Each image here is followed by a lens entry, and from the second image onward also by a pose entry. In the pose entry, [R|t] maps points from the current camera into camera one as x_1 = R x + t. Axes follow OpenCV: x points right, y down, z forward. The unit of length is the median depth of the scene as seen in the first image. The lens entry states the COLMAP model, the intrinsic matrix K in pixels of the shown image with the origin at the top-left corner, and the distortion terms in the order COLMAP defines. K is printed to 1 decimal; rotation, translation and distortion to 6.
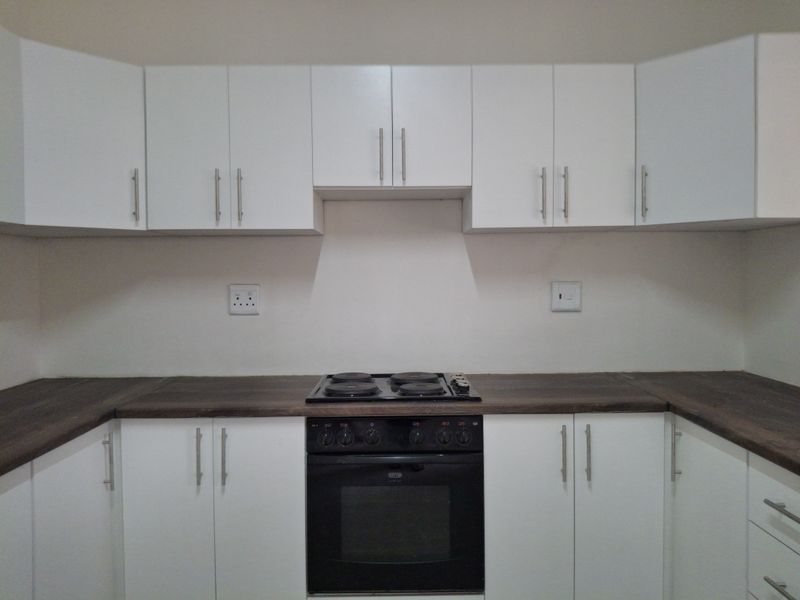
lens RADIAL K [[619.5, 0, 404.2], [0, 619.5, 298.2], [0, 0, 1]] dist [0.010396, -0.003433]
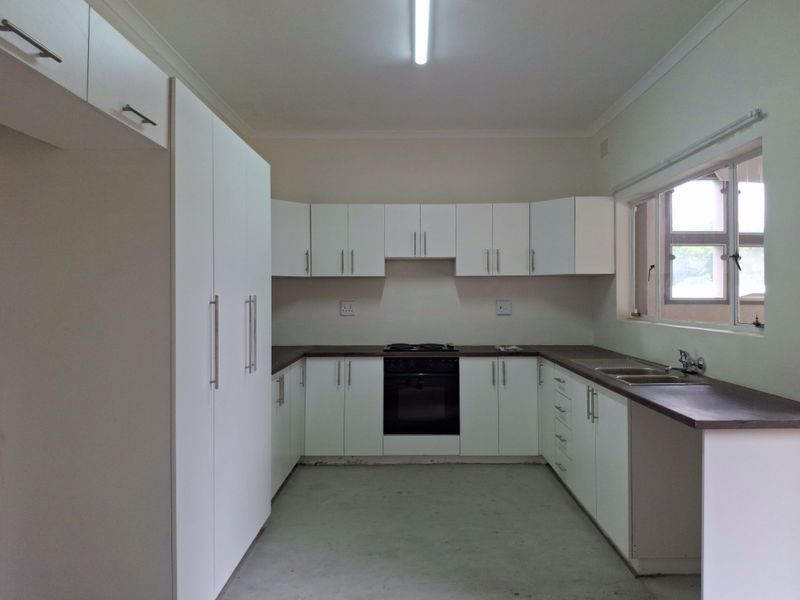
lens RADIAL K [[619.5, 0, 404.2], [0, 619.5, 298.2], [0, 0, 1]] dist [0.010396, -0.003433]
pose [[0.999863, 0.004465, -0.015918, -0.040559], [-0.004952, 0.999517, -0.030682, 0.035054], [0.015773, 0.030757, 0.999402, -1.231649]]
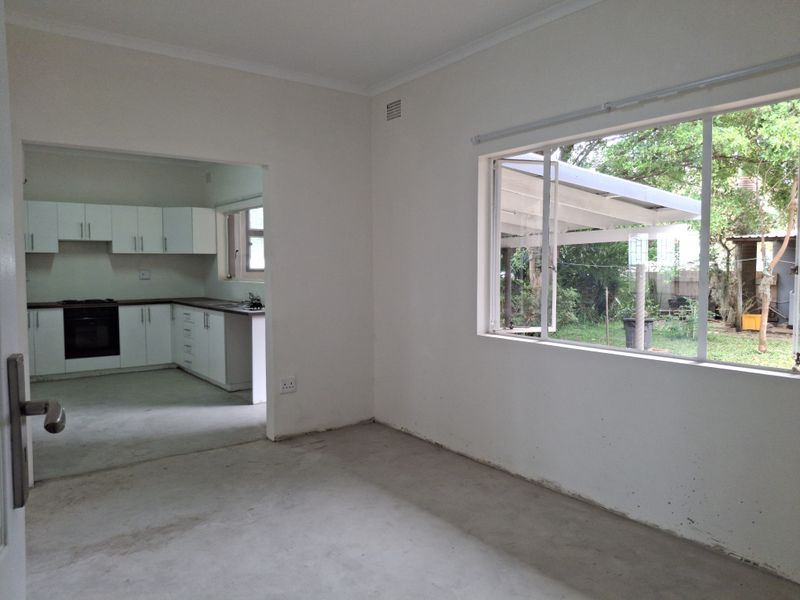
lens RADIAL K [[619.5, 0, 404.2], [0, 619.5, 298.2], [0, 0, 1]] dist [0.010396, -0.003433]
pose [[0.821497, -0.021525, 0.569807, -0.519704], [0.015948, 0.999764, 0.014773, 0.105889], [-0.569990, -0.003048, 0.821646, -2.691211]]
